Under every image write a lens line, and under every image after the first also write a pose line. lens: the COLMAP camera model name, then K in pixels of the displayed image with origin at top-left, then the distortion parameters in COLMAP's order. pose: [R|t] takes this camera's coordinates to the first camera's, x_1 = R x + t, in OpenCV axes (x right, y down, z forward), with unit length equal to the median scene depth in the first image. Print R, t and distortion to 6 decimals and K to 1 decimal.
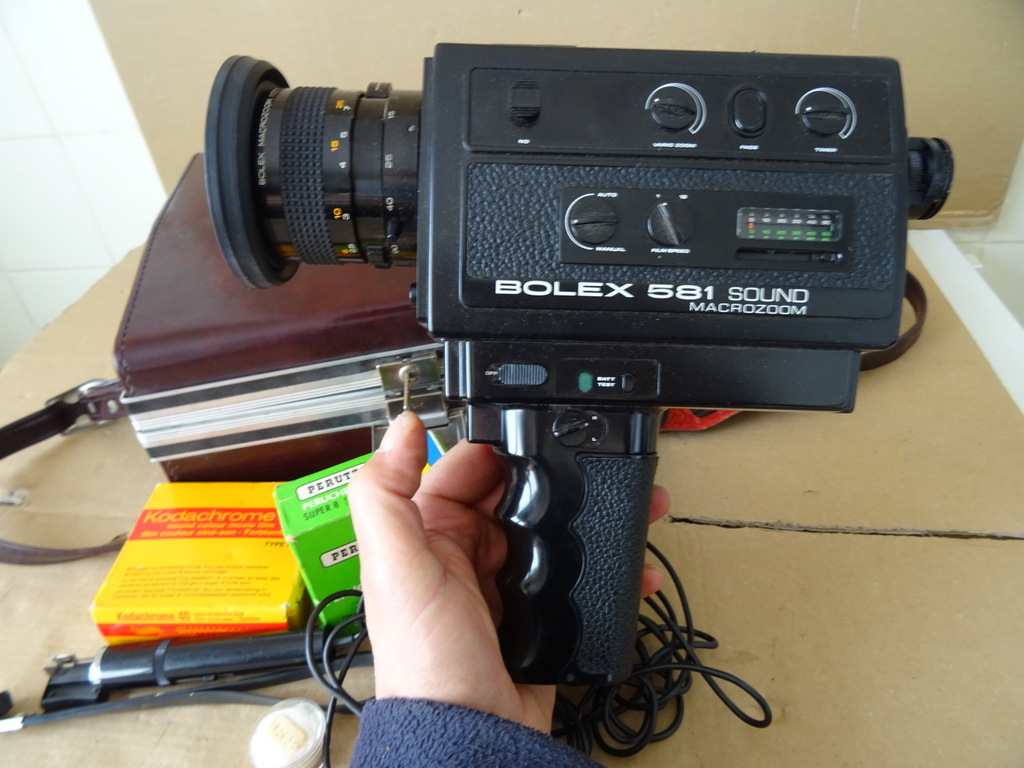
lens RADIAL K [[722.8, 0, 514.1], [0, 722.8, 379.1], [0, 0, 1]] dist [-0.006873, -0.004927]
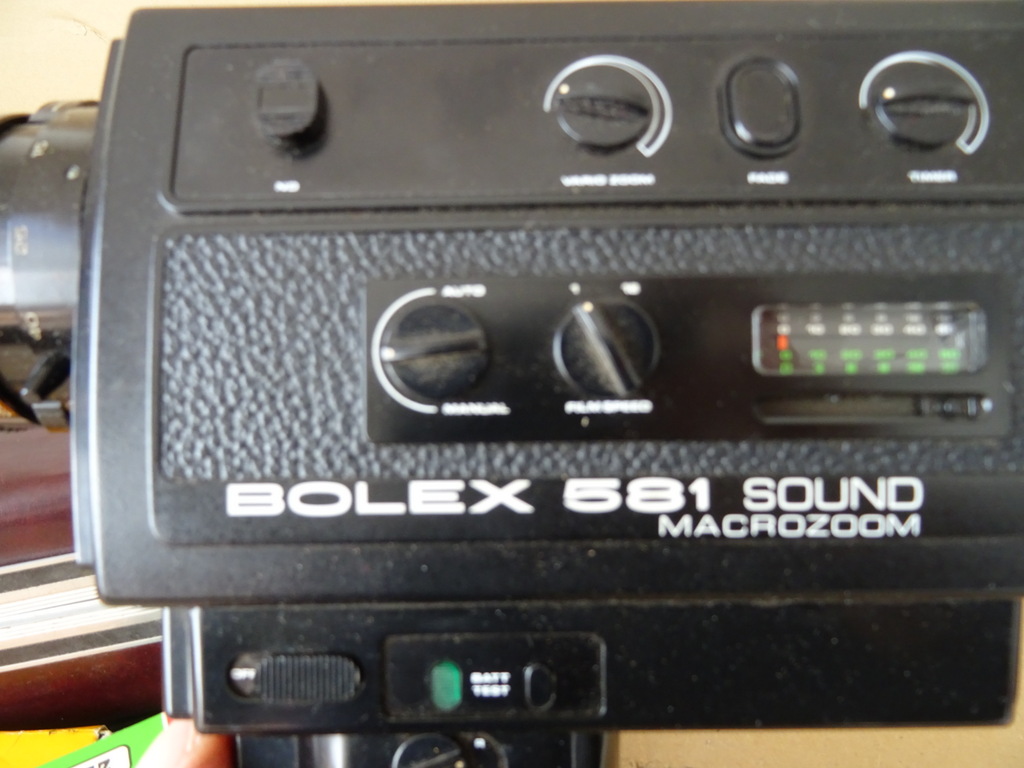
lens RADIAL K [[722.8, 0, 511.0], [0, 722.8, 391.7], [0, 0, 1]] dist [-0.006873, -0.004927]
pose [[0.999043, -0.037325, -0.022799, 0.164700], [0.035130, 0.995315, -0.090080, -0.147184], [0.026054, 0.089193, 0.995674, 0.542406]]
